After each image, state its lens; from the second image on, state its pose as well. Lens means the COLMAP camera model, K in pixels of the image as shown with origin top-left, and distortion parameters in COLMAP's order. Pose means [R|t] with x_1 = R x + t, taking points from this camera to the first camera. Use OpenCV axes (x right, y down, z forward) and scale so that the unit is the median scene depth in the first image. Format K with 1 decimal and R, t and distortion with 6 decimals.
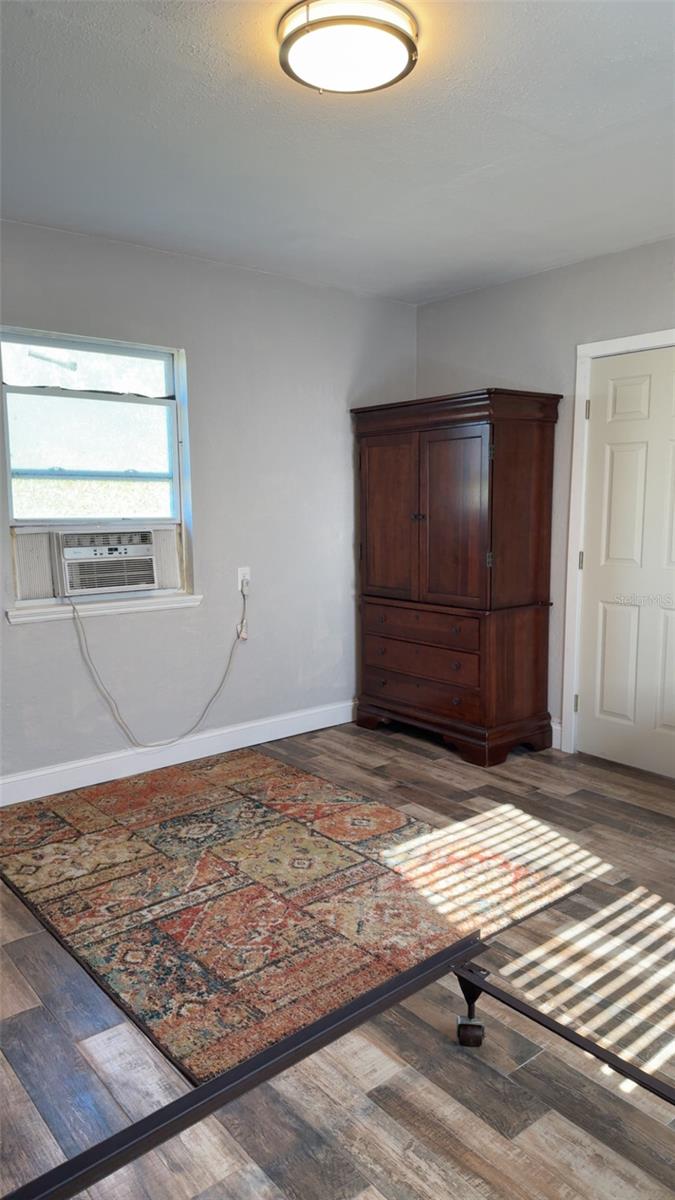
lens RADIAL K [[804.4, 0, 337.5], [0, 804.4, 600.0], [0, 0, 1]] dist [0.018896, -0.005623]
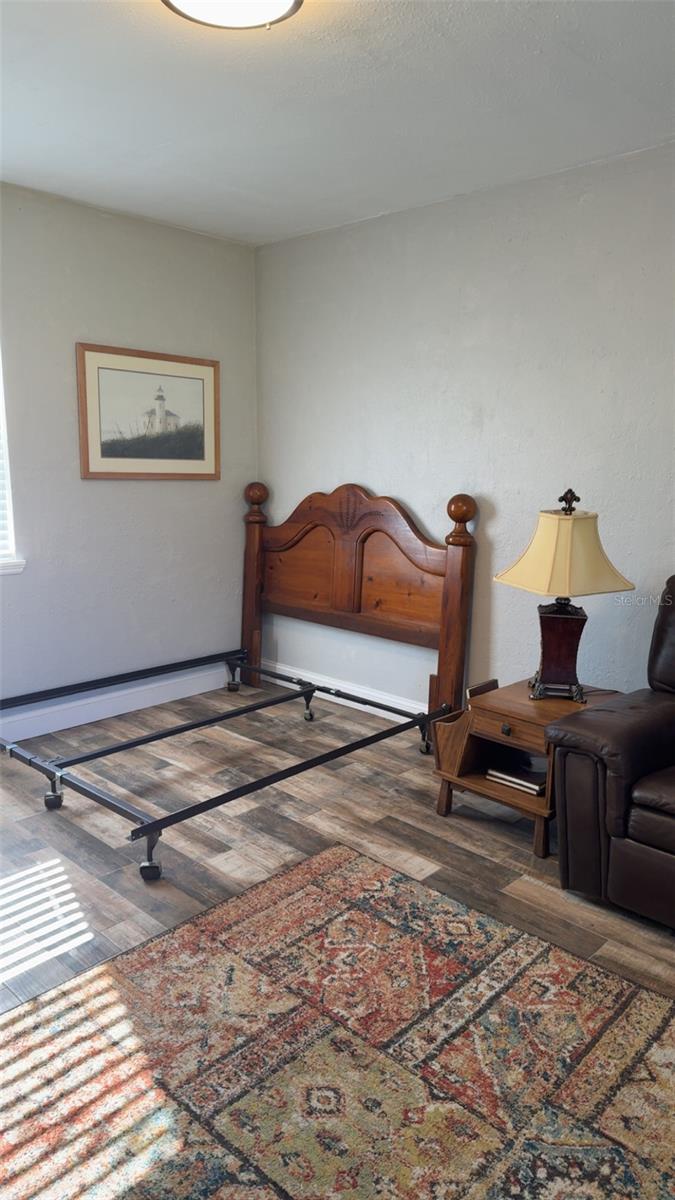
lens RADIAL K [[804.4, 0, 337.5], [0, 804.4, 600.0], [0, 0, 1]] dist [0.018896, -0.005623]
pose [[-0.992018, 0.013766, -0.125345, 0.015474], [-0.026227, 0.949761, 0.311874, -0.225124], [0.123341, 0.312672, -0.941819, 1.591119]]
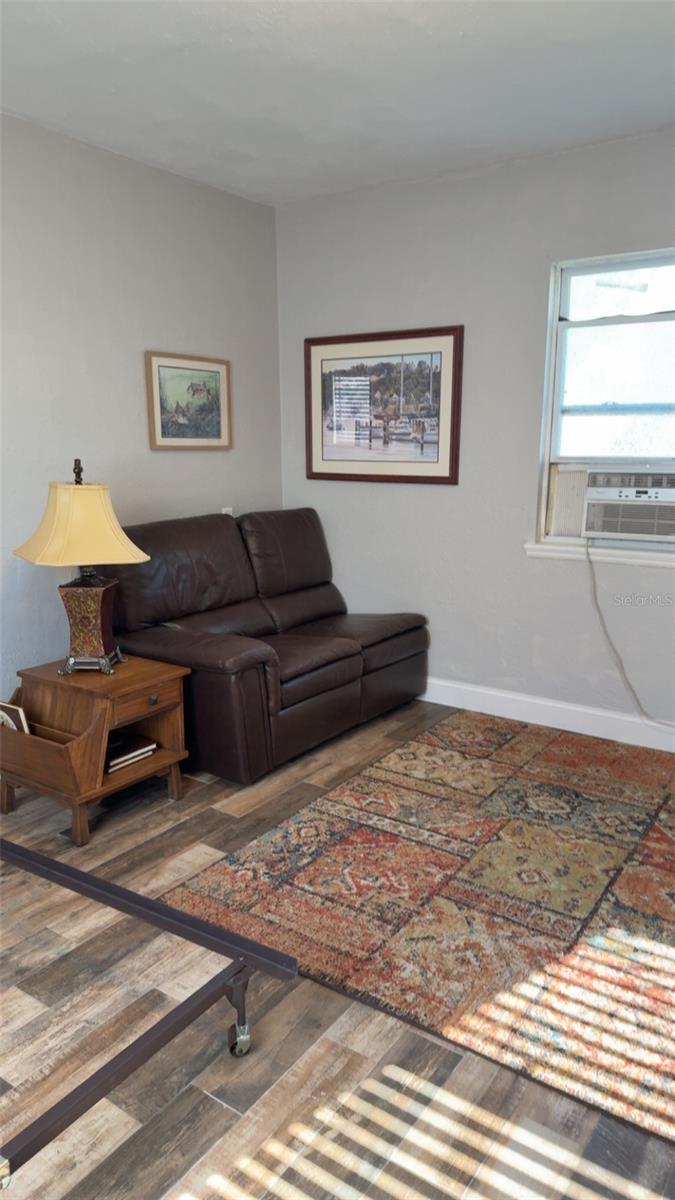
lens RADIAL K [[814.7, 0, 344.6], [0, 814.7, 583.9], [0, 0, 1]] dist [0.114134, -0.136426]
pose [[0.279240, 0.176704, -0.943823, 0.724866], [-0.124487, 0.981288, 0.146887, -0.079844], [0.952118, 0.076477, 0.296012, 0.594084]]
